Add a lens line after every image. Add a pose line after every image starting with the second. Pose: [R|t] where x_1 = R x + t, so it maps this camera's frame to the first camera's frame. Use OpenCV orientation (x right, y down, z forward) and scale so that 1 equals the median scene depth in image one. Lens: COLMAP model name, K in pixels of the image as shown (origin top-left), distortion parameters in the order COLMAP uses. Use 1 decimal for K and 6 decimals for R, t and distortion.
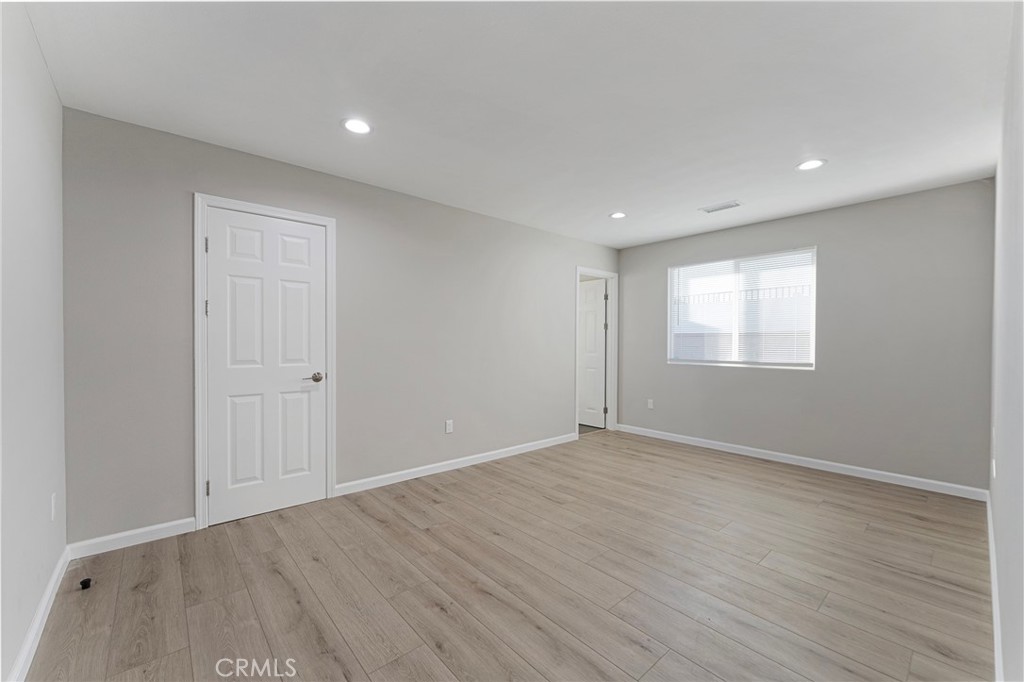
lens RADIAL K [[412.6, 0, 512.0], [0, 412.6, 341.0], [0, 0, 1]] dist [0.000292, 0.000077]
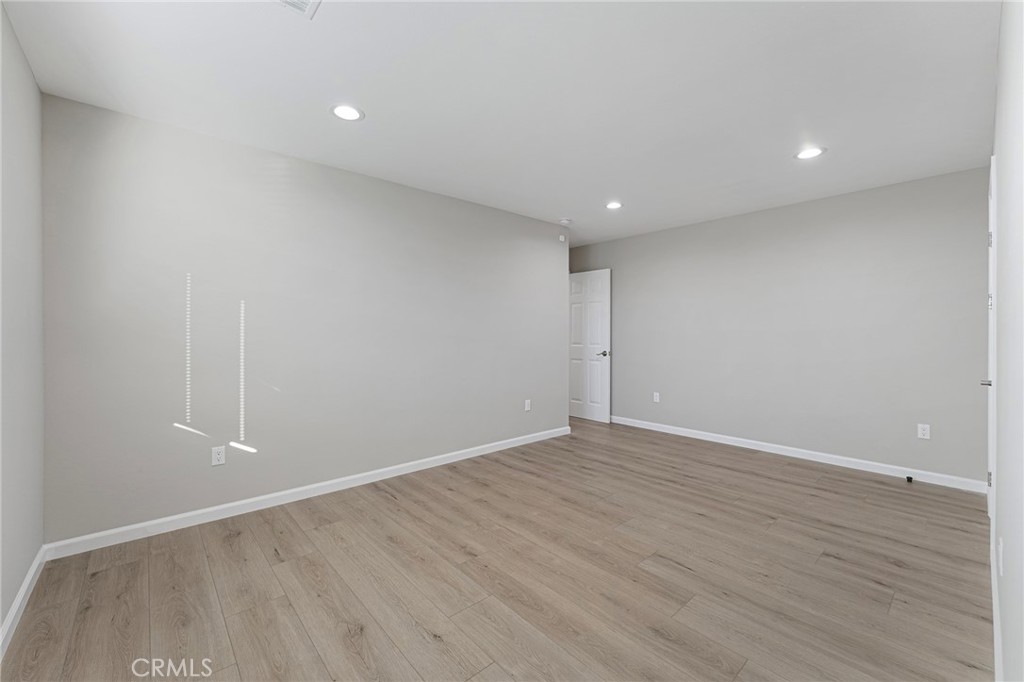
lens RADIAL K [[412.6, 0, 512.0], [0, 412.6, 341.0], [0, 0, 1]] dist [0.000292, 0.000077]
pose [[-0.999982, -0.005560, -0.002331, 0.437304], [-0.005602, 0.999814, 0.018446, 0.003481], [0.002228, 0.018459, -0.999827, 1.974484]]
